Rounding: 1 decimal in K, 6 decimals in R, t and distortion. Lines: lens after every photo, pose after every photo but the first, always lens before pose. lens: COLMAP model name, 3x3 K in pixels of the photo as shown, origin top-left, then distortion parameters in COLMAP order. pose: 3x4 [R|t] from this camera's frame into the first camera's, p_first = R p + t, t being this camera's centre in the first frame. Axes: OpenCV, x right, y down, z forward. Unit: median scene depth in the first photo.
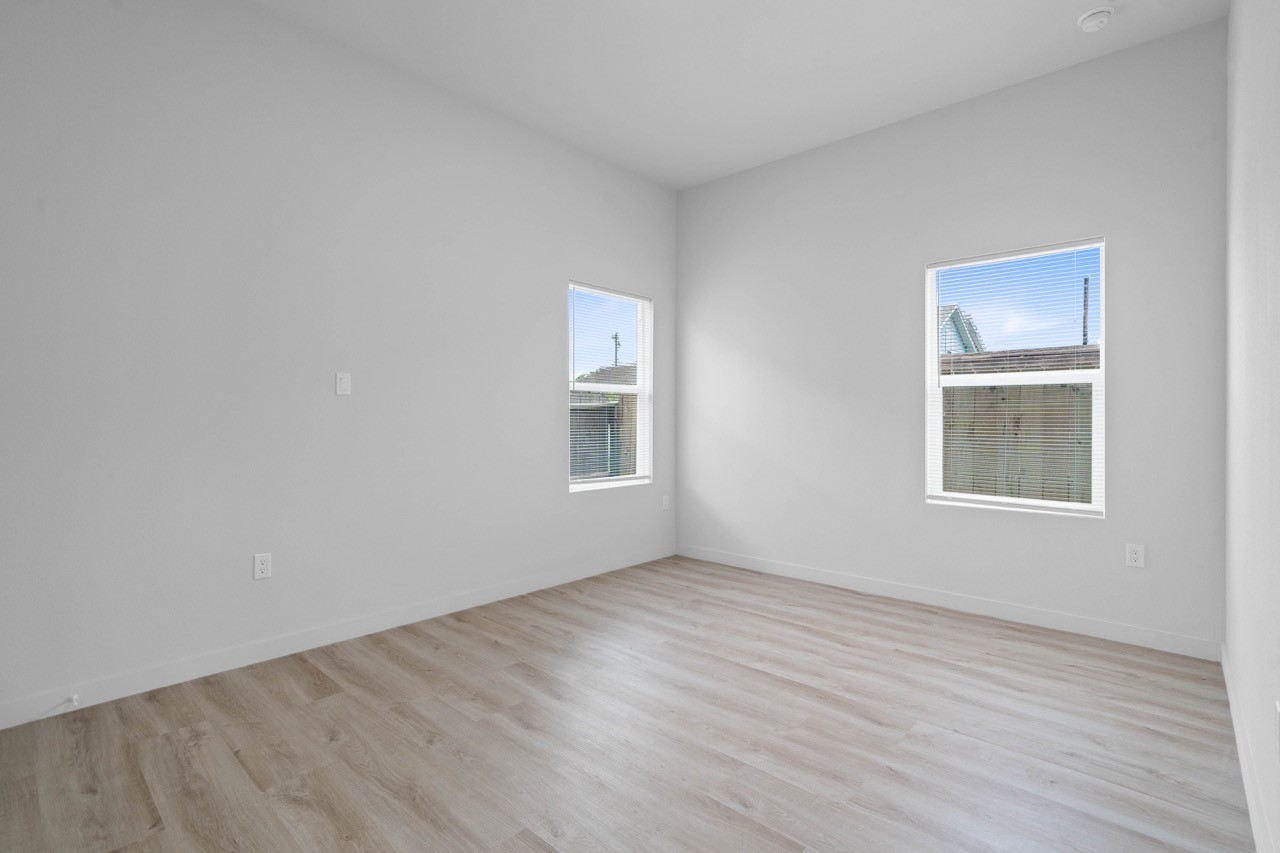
lens RADIAL K [[607.9, 0, 634.1], [0, 607.9, 422.3], [0, 0, 1]] dist [-0.013896, 0.002874]
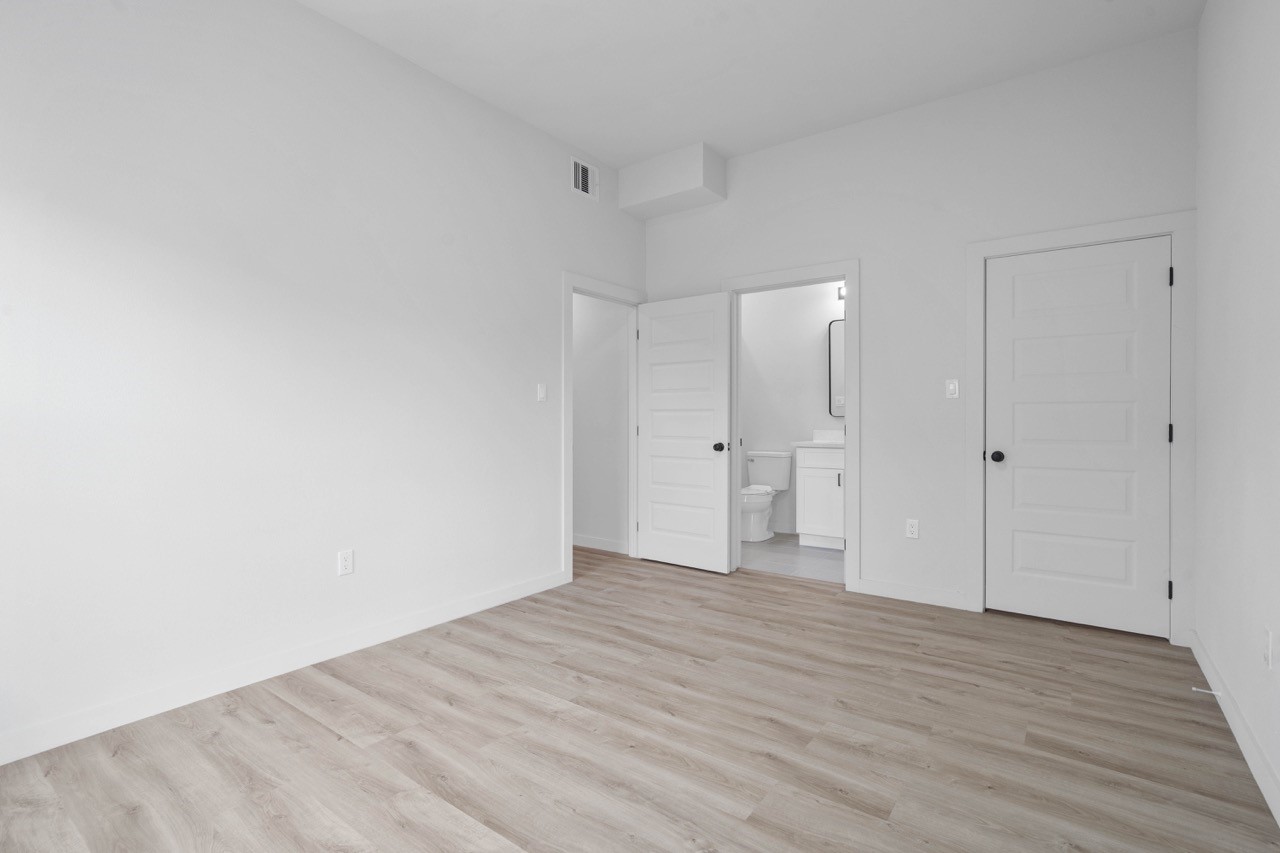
lens RADIAL K [[607.9, 0, 638.0], [0, 607.9, 423.2], [0, 0, 1]] dist [-0.013896, 0.002874]
pose [[-0.994203, -0.001520, -0.107506, 0.166972], [-0.003039, 0.999898, 0.013962, -0.011416], [0.107473, 0.014208, -0.994106, 2.077277]]
